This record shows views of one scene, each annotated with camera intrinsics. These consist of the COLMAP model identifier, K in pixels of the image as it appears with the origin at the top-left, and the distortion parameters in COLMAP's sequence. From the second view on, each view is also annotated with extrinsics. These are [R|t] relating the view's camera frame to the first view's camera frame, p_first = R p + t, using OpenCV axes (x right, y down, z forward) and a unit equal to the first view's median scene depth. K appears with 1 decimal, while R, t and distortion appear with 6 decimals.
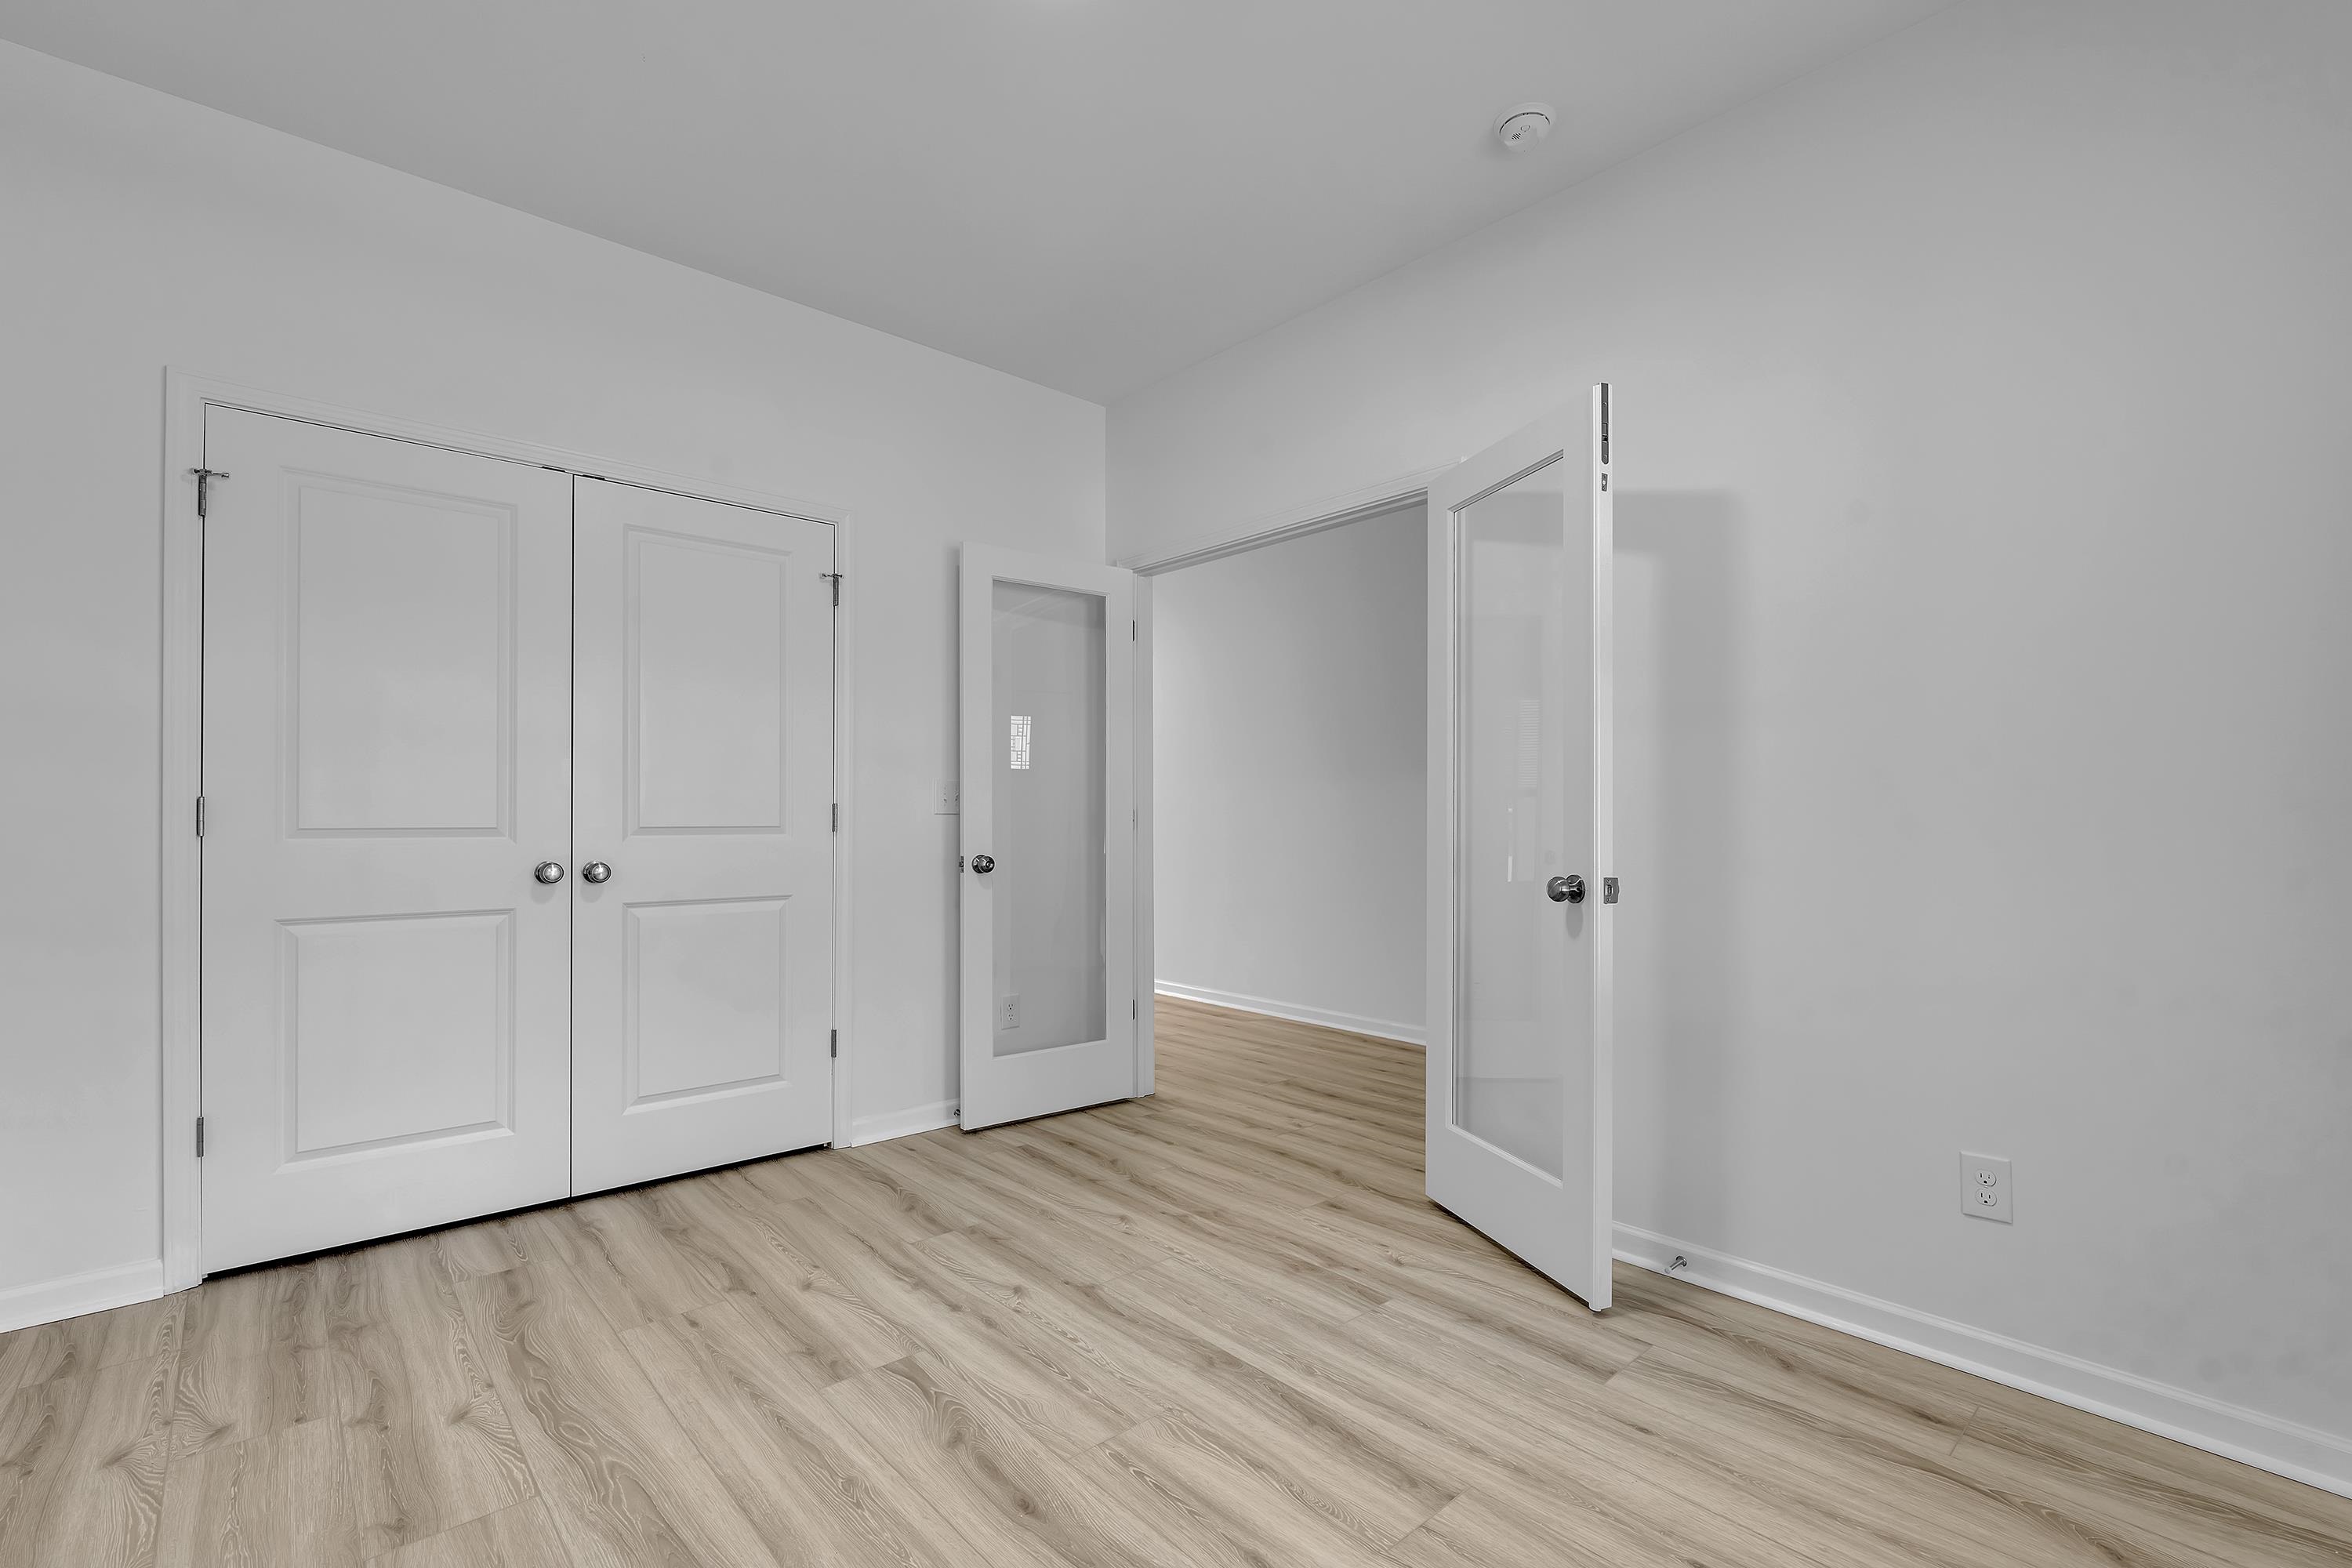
lens RADIAL K [[1036.7, 0, 1162.0], [0, 1036.7, 781.4], [0, 0, 1]] dist [-0.015175, 0.001068]
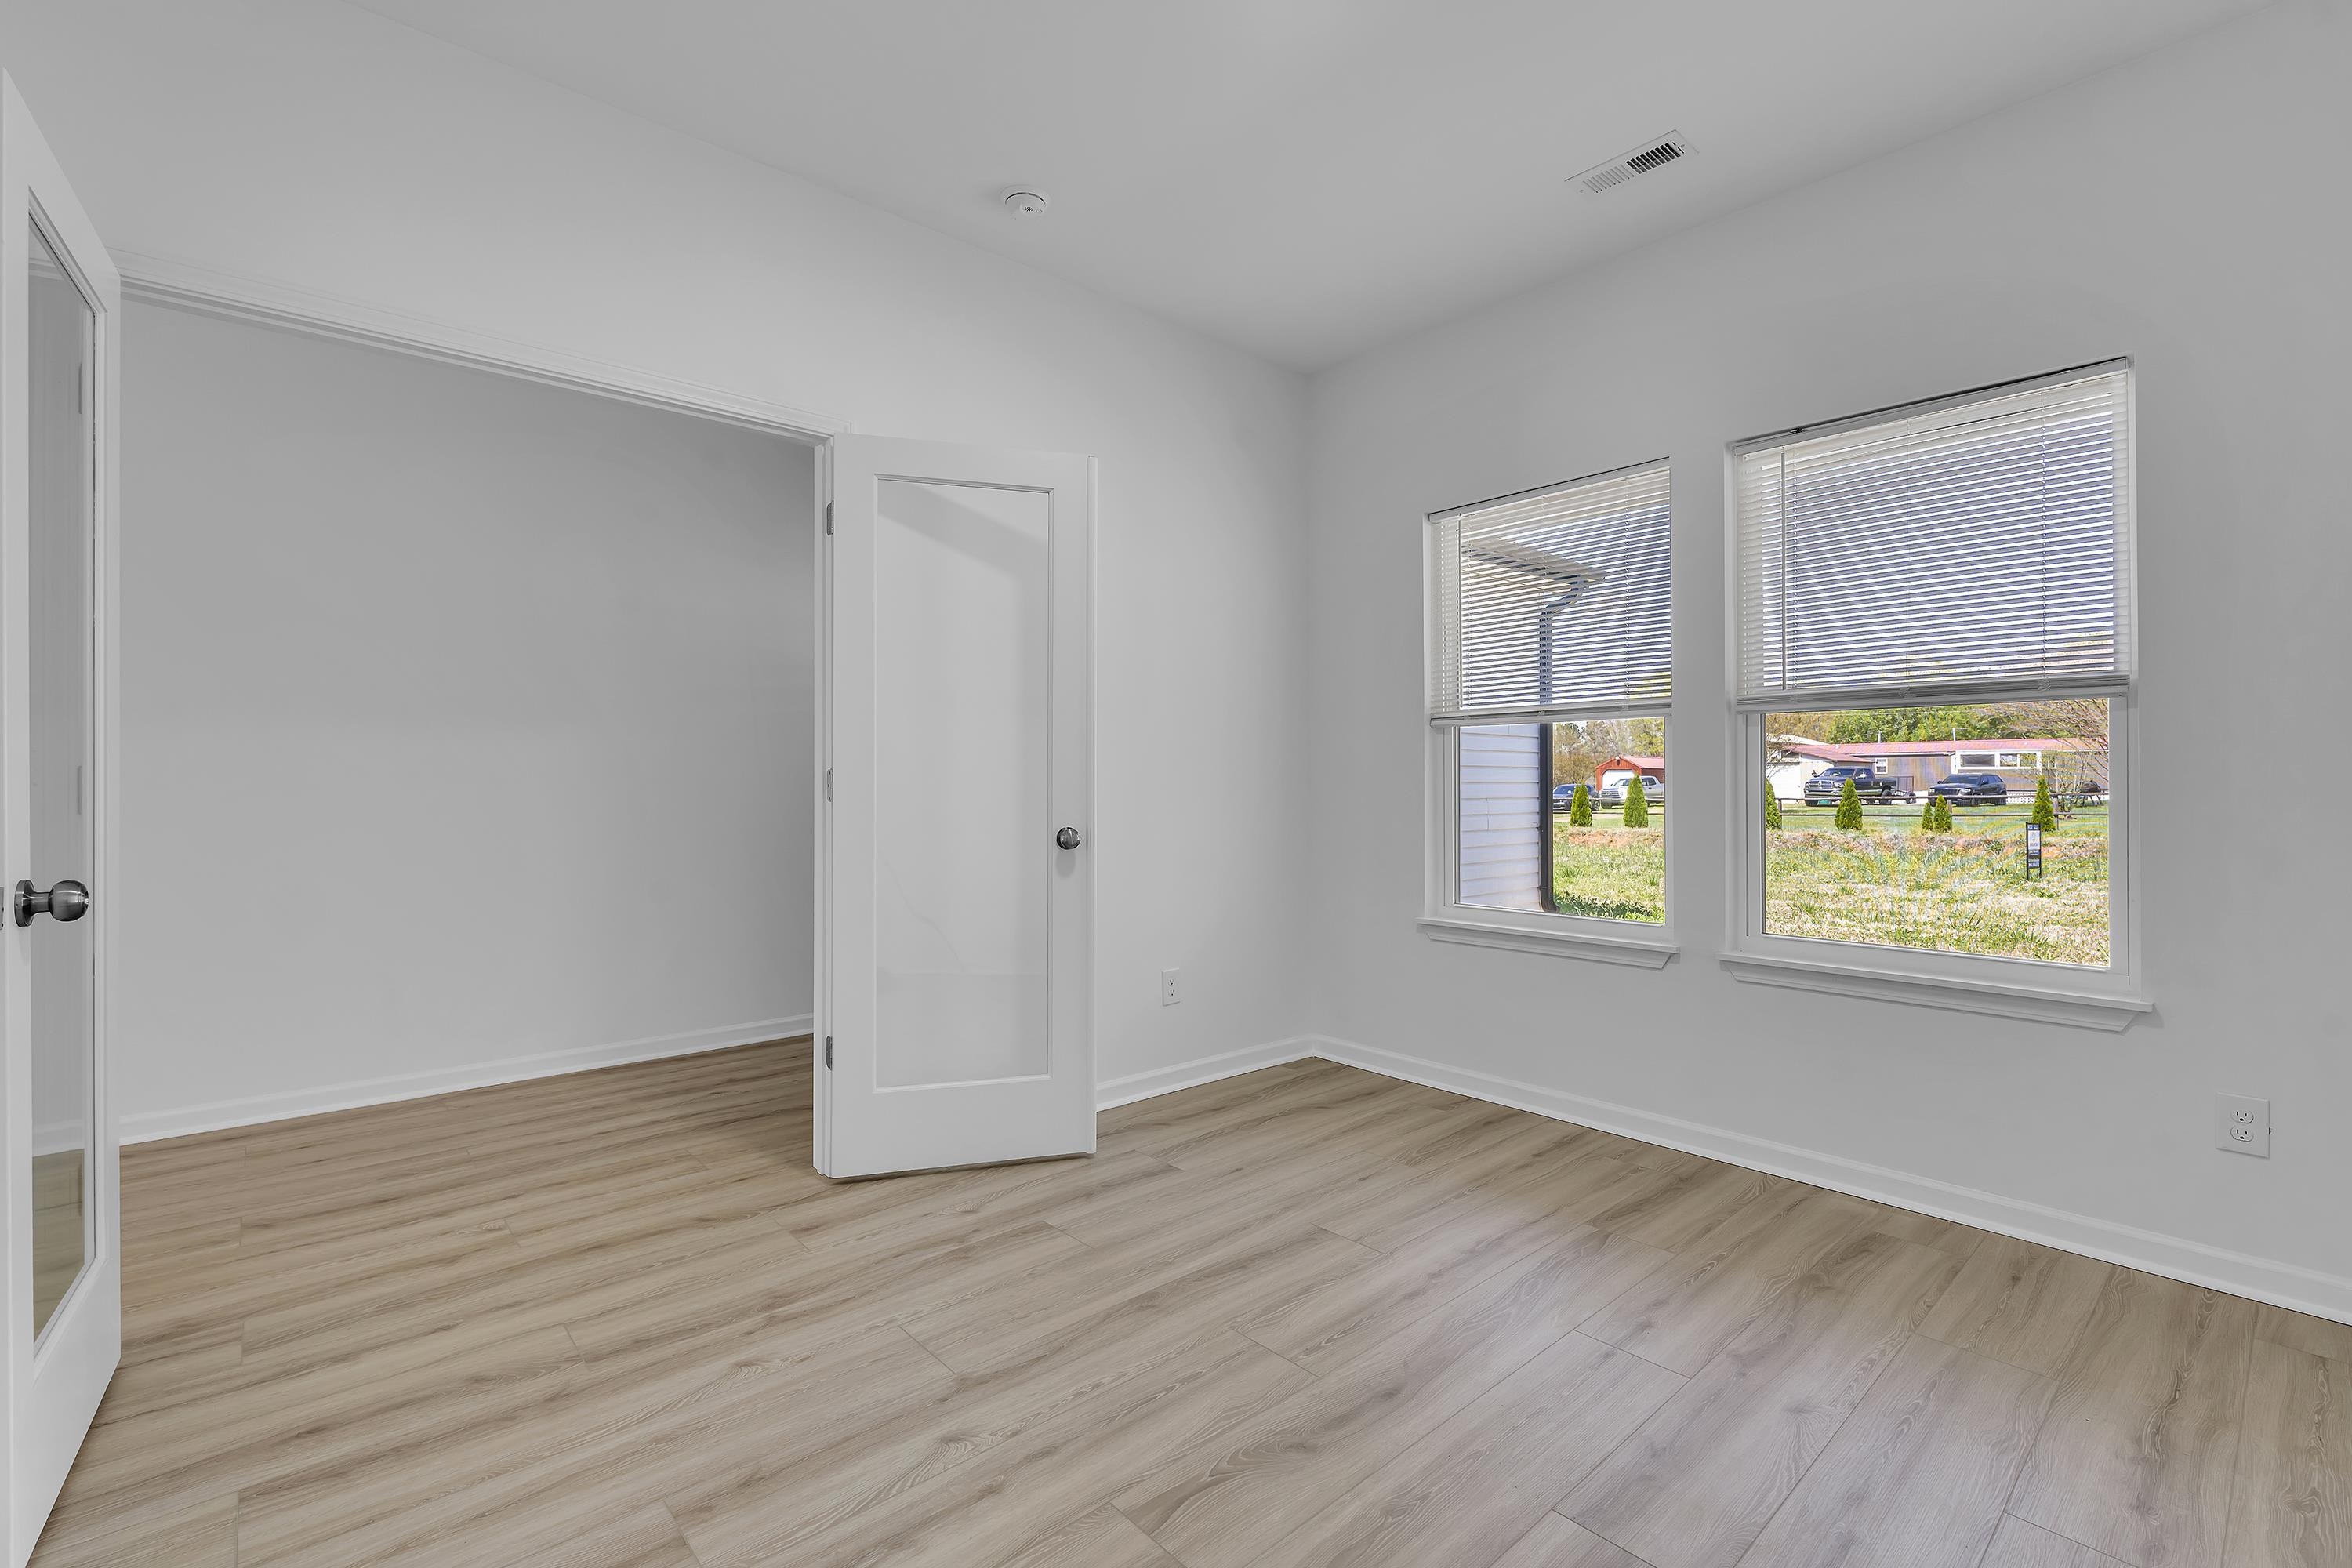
lens RADIAL K [[1036.7, 0, 1162.0], [0, 1036.7, 781.4], [0, 0, 1]] dist [-0.015175, 0.001068]
pose [[0.009537, -0.007958, 0.999923, -0.846255], [-0.030513, 0.999500, 0.008246, 0.015619], [-0.999489, -0.030589, 0.009290, 0.840272]]
